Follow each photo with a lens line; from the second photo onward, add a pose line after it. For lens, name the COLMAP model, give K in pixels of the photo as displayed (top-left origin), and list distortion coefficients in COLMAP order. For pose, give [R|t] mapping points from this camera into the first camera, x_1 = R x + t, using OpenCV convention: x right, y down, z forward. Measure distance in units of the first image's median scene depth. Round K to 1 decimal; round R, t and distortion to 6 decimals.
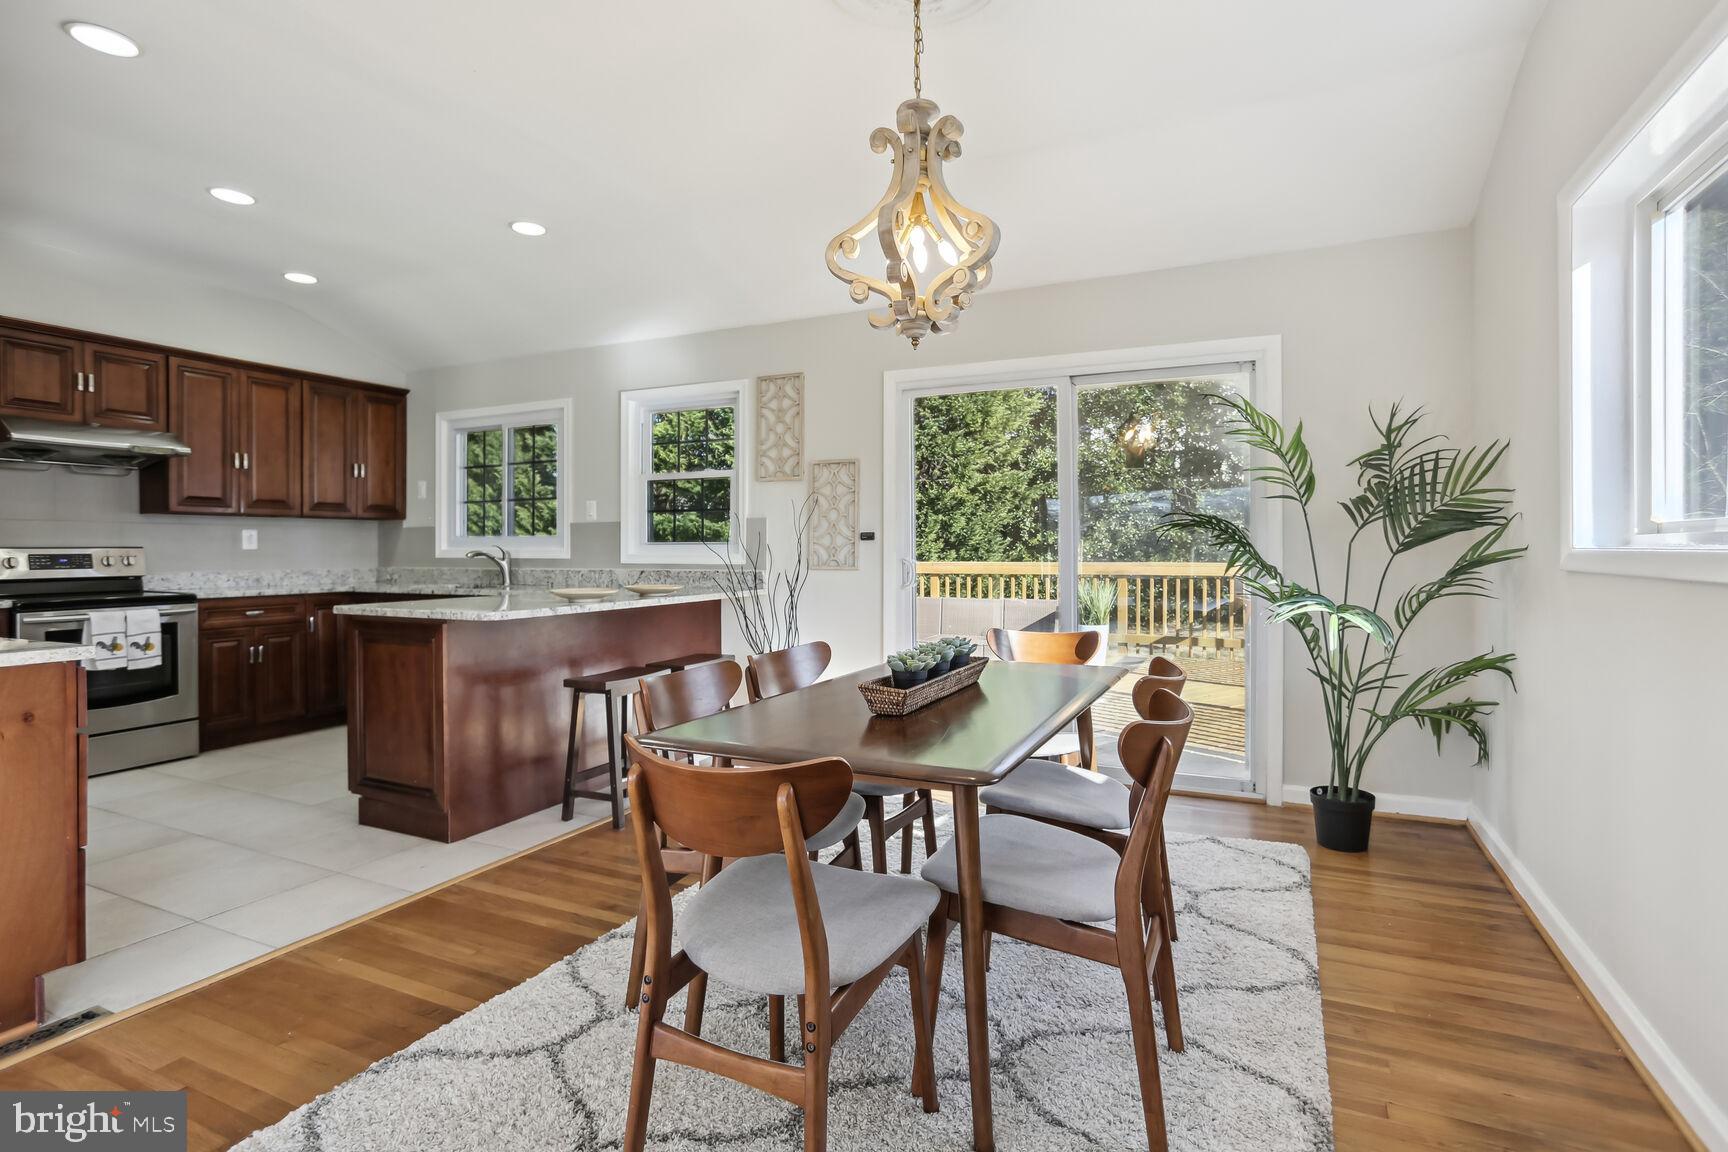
lens RADIAL K [[862.4, 0, 862.2], [0, 862.4, 551.6], [0, 0, 1]] dist [-0.041436, 0.026779]
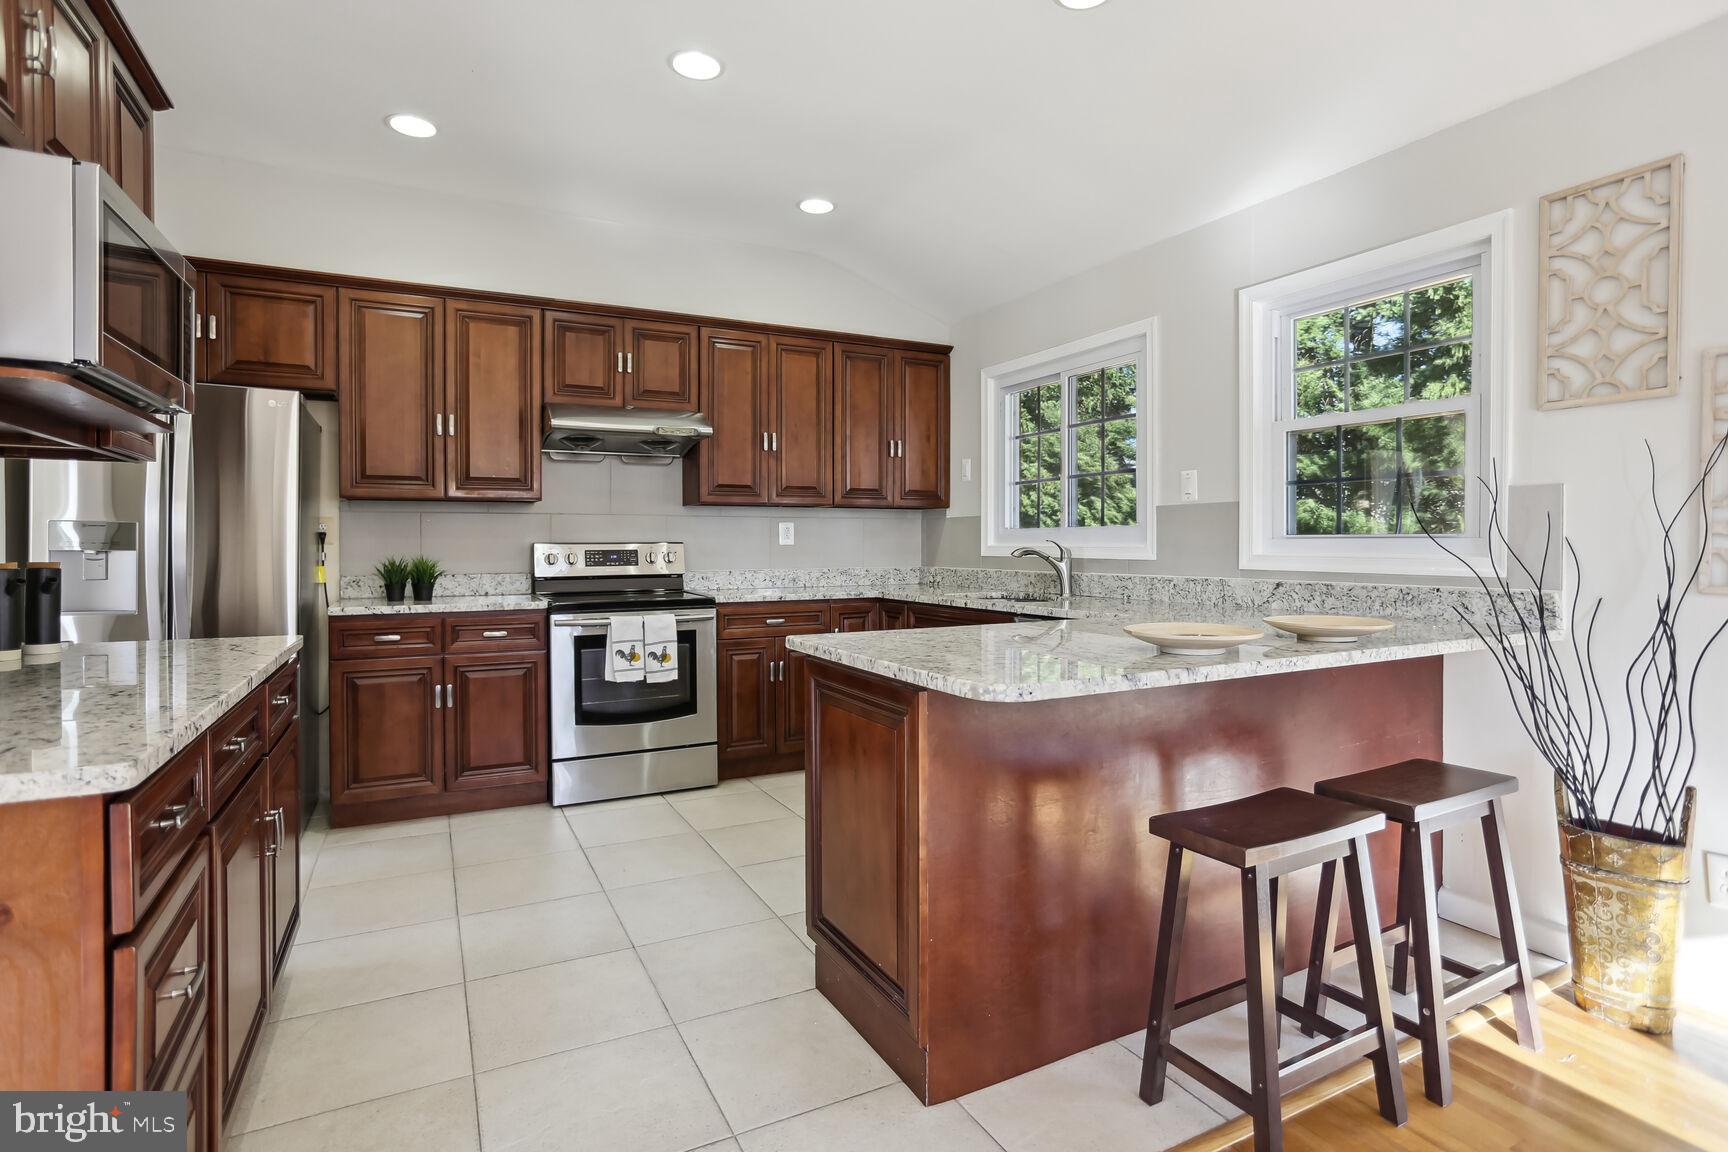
lens RADIAL K [[862.4, 0, 862.2], [0, 862.4, 551.6], [0, 0, 1]] dist [-0.041436, 0.026779]
pose [[0.796753, 0.007291, -0.604261, -0.136441], [-0.003227, 0.999964, 0.007811, -0.003211], [0.604296, -0.004274, 0.796748, 0.379058]]
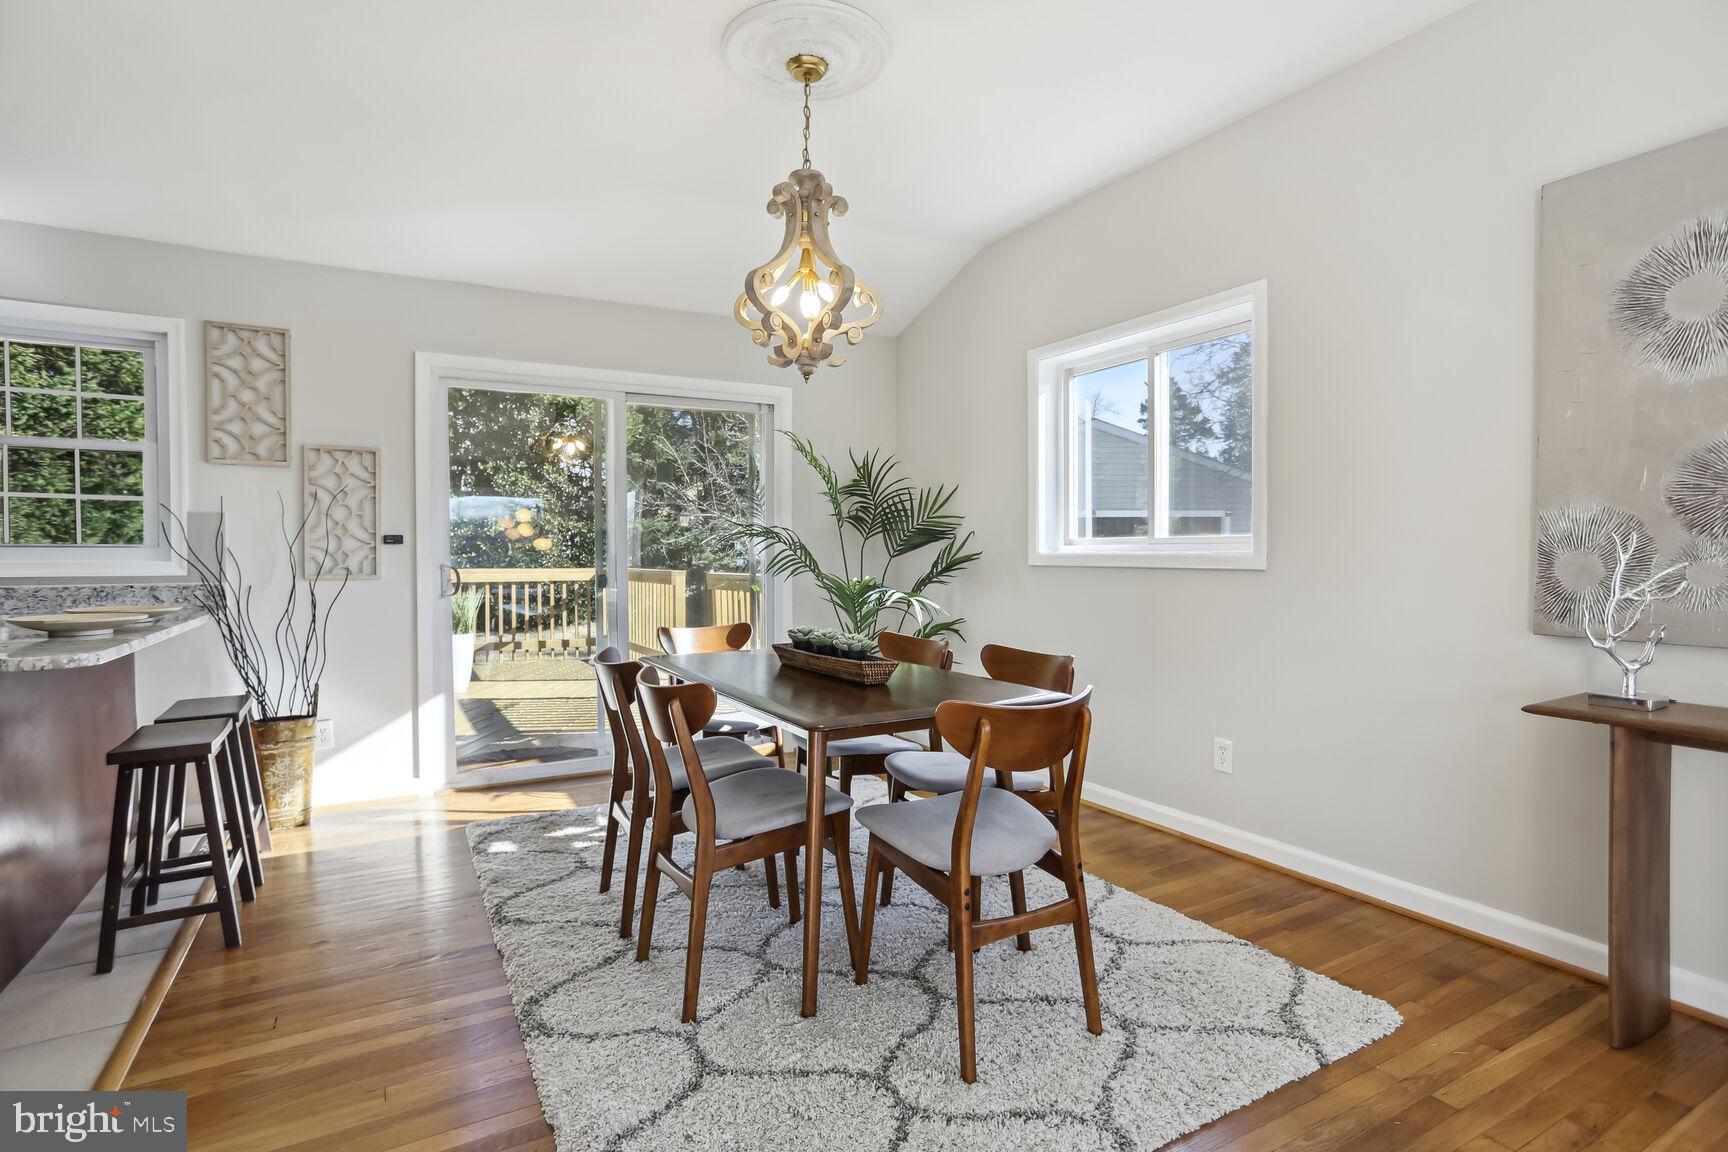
lens RADIAL K [[853.8, 0, 864.0], [0, 853.8, 576.0], [0, 0, 1]] dist [-0.000602, 0.000219]
pose [[0.575915, -0.019778, 0.817270, -0.397714], [0.004653, 0.999770, 0.020916, 0.002870], [-0.817496, -0.008243, 0.575875, 0.117649]]
